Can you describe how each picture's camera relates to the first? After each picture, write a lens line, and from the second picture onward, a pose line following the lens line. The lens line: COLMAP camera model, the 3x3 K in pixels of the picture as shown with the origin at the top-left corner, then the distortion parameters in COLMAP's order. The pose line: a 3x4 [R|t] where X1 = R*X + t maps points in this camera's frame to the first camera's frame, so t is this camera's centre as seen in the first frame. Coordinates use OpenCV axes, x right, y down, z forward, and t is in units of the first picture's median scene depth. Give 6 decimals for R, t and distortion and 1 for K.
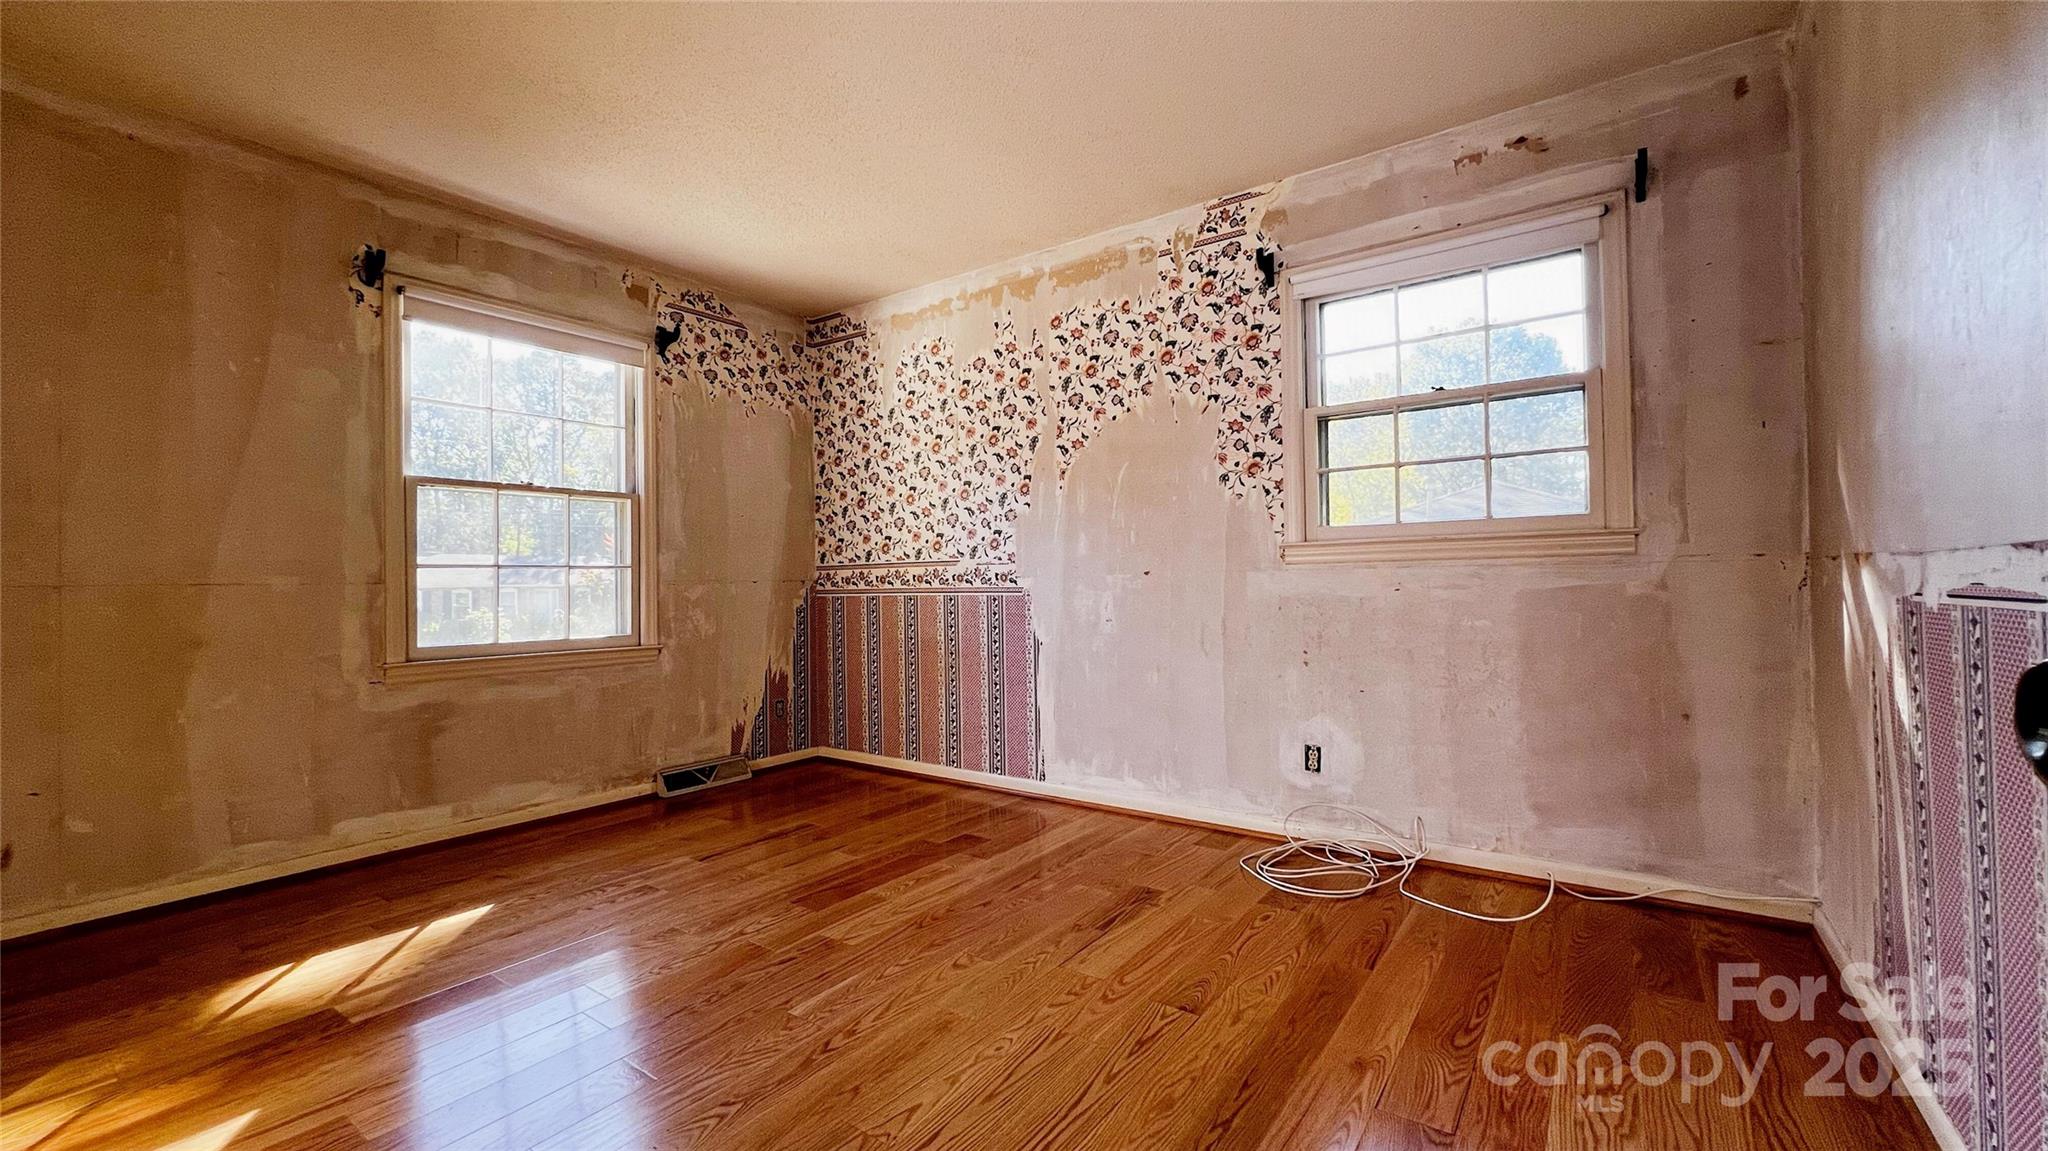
lens RADIAL K [[818.6, 0, 1024.0], [0, 818.6, 575.5], [0, 0, 1]] dist [-0.005633, 0.000571]
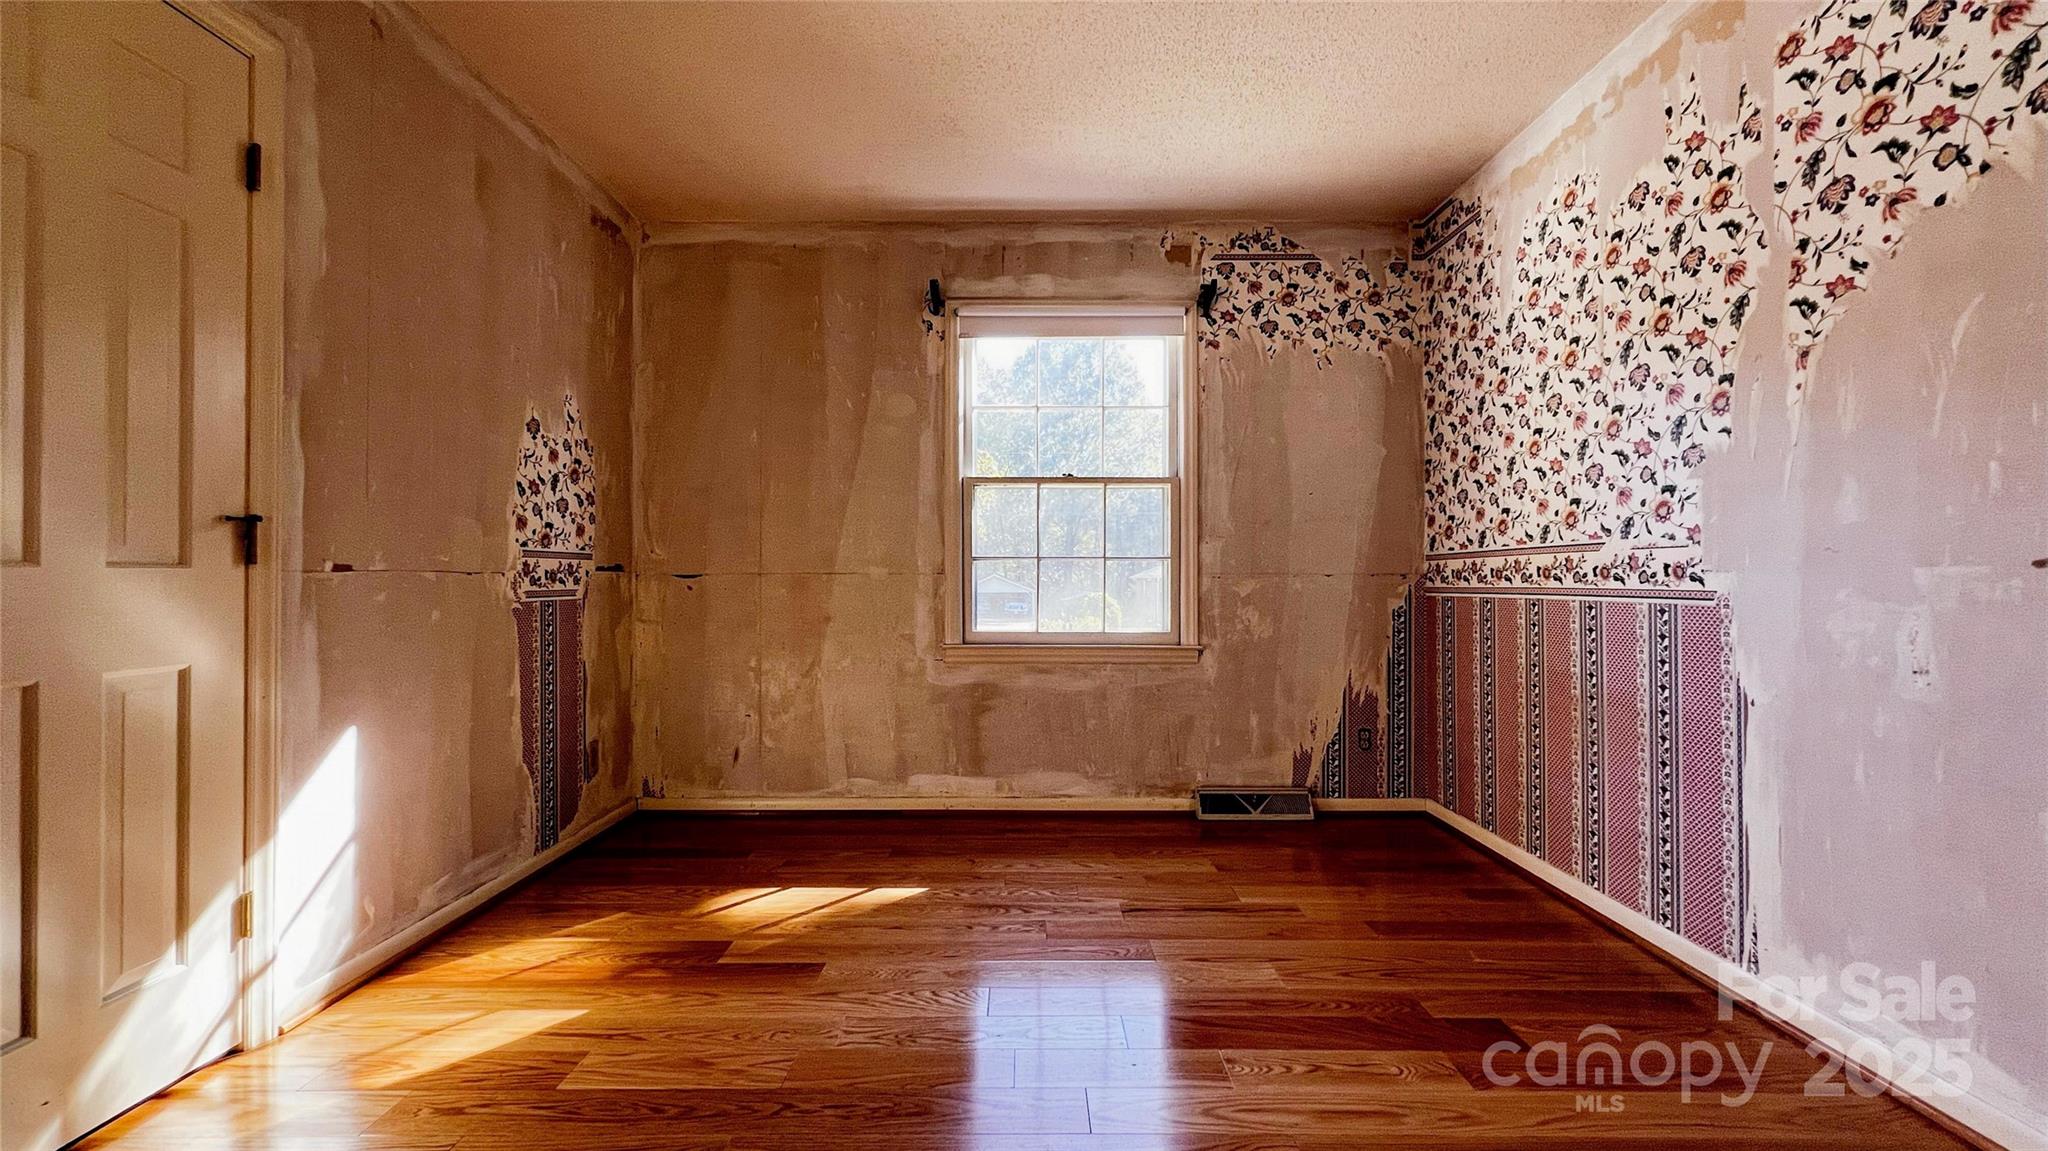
lens RADIAL K [[818.6, 0, 1024.0], [0, 818.6, 575.5], [0, 0, 1]] dist [-0.005633, 0.000571]
pose [[0.582770, 0.009675, -0.812580, 0.164278], [-0.001465, 0.999940, 0.010856, -0.000255], [0.812636, -0.005136, 0.582749, 0.333447]]
